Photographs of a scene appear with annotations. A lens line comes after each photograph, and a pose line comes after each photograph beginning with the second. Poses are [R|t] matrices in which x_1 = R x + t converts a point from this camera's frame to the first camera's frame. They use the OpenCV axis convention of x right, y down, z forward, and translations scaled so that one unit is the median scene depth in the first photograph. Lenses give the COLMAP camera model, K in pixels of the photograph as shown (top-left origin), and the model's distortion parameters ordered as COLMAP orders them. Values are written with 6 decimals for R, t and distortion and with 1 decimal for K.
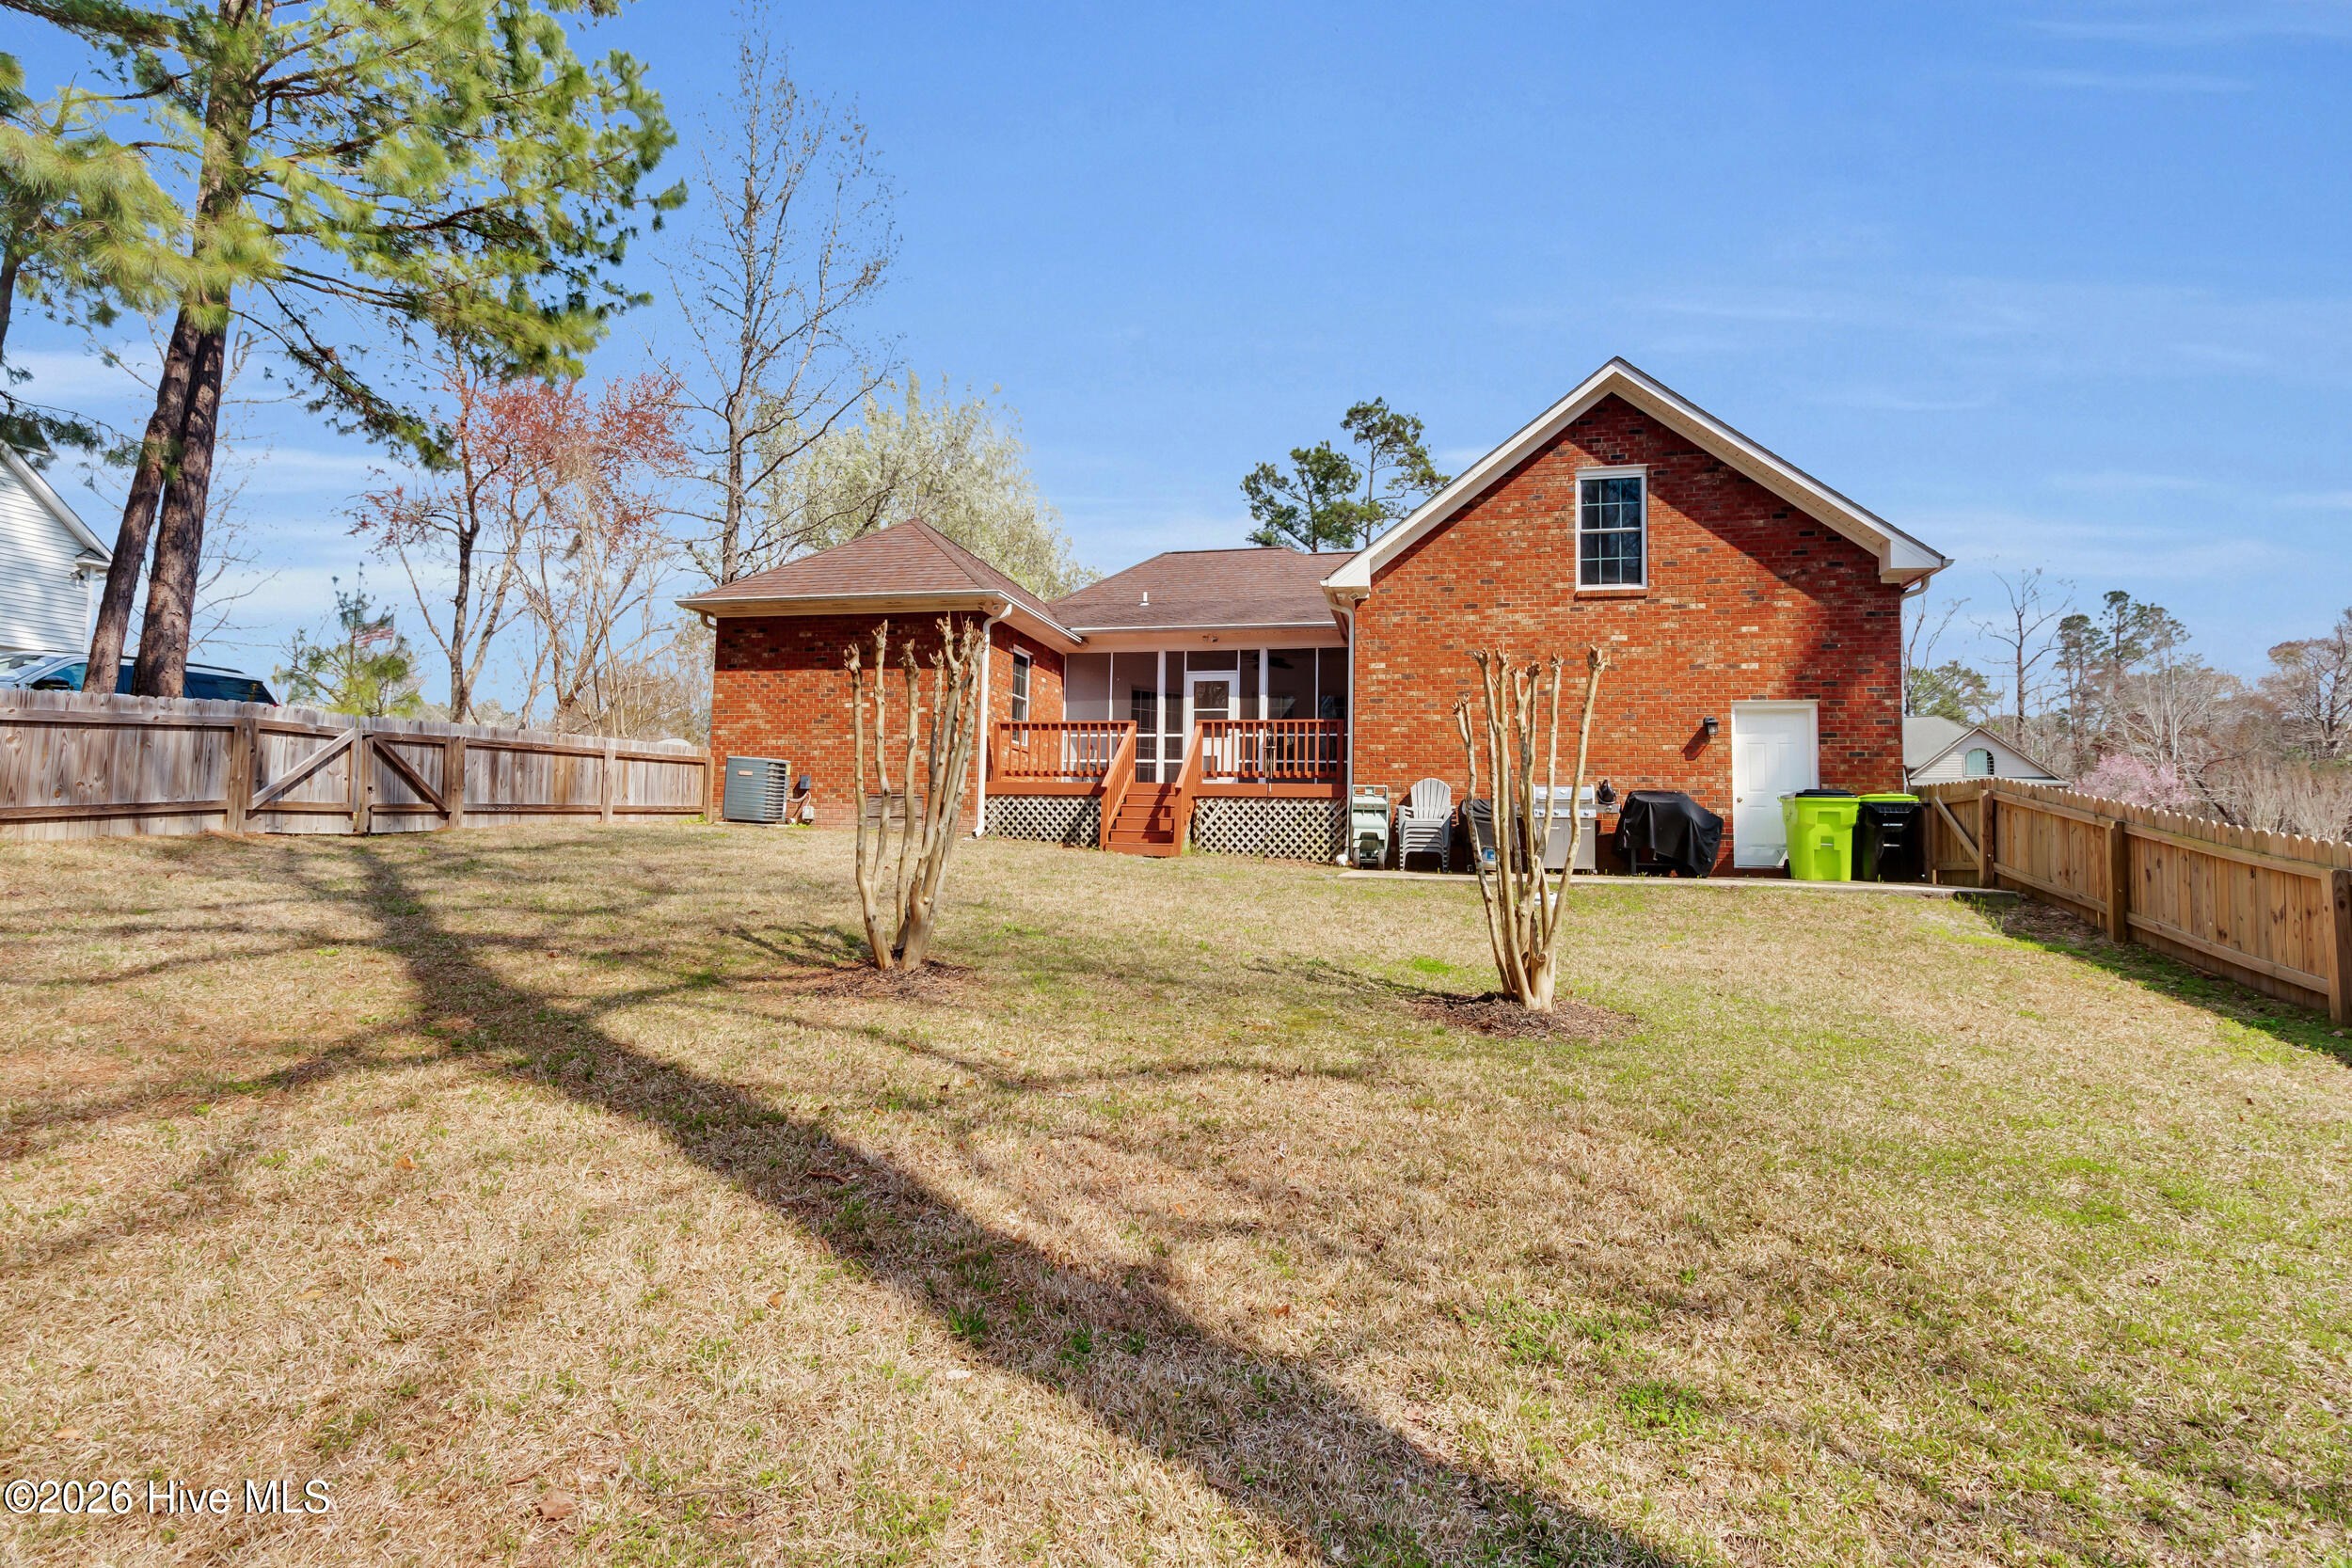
lens RADIAL K [[1144.6, 0, 1175.8], [0, 1144.6, 821.6], [0, 0, 1]] dist [0.000654, 0.000017]
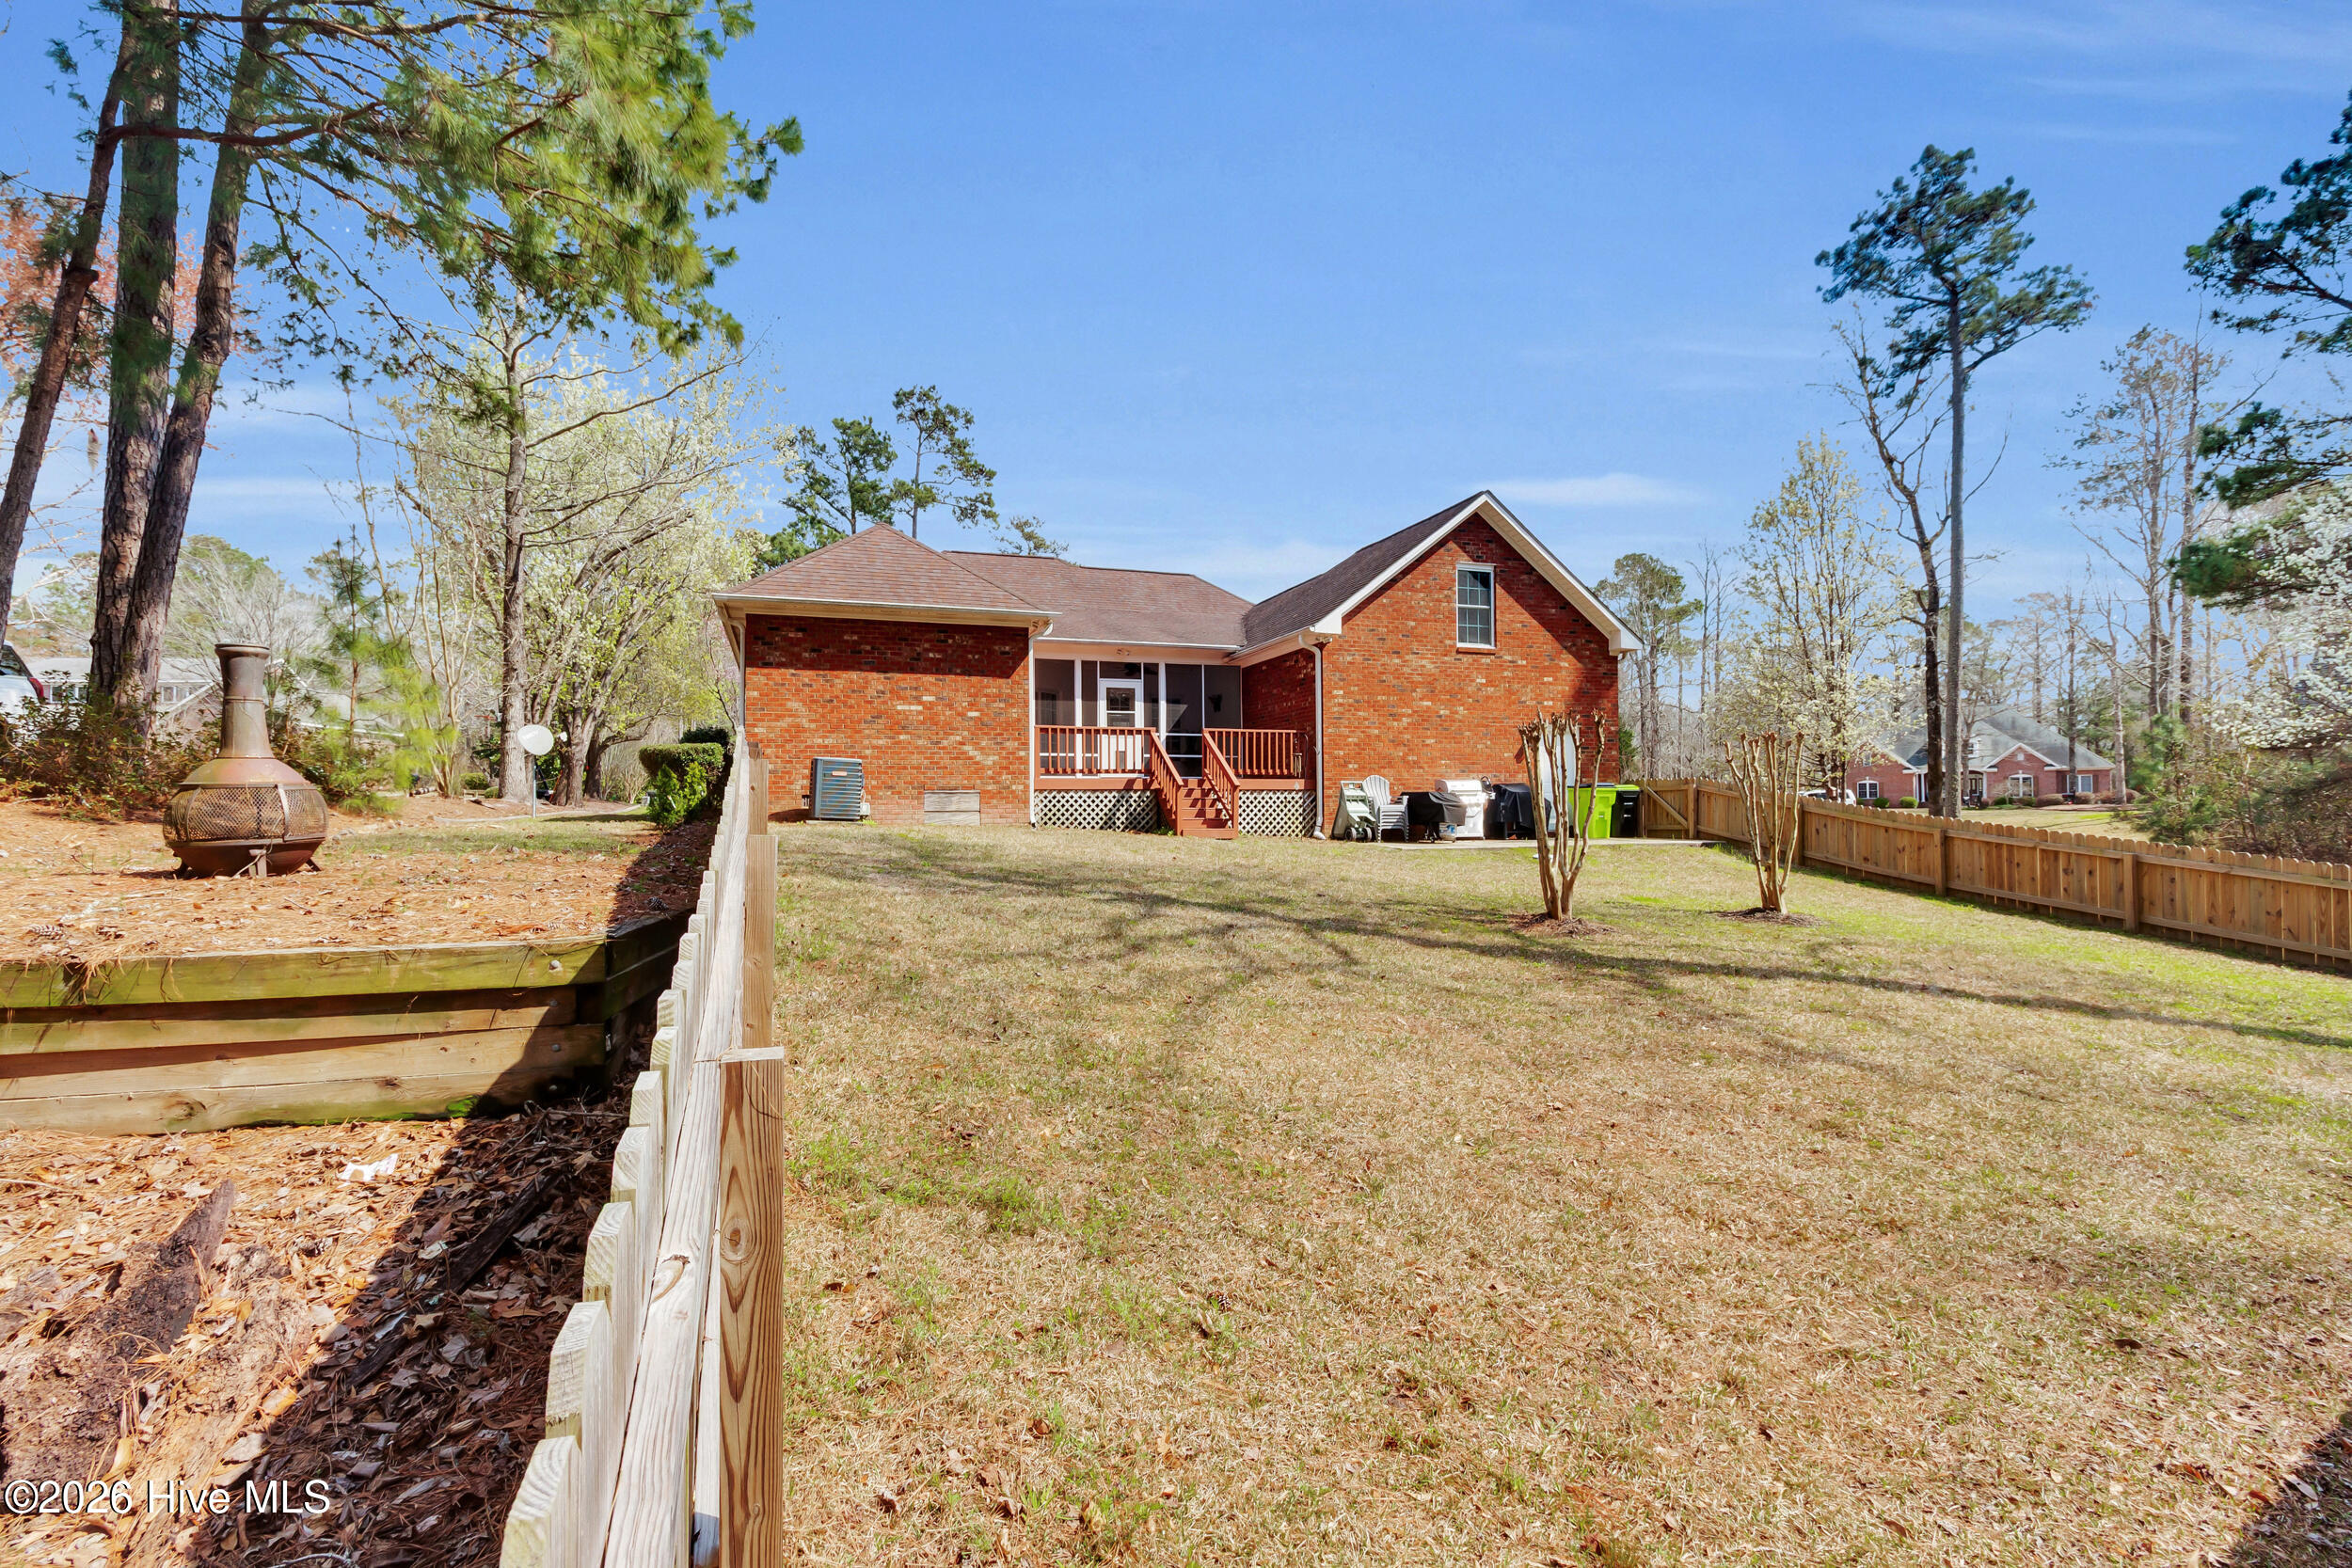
lens RADIAL K [[1137.6, 0, 1156.2], [0, 1137.6, 860.3], [0, 0, 1]] dist [0.002181, -0.000010]
pose [[0.842273, -0.049482, 0.536775, -0.741030], [0.011136, 0.997163, 0.074449, -0.040081], [-0.538935, -0.056729, 0.840435, -0.031009]]
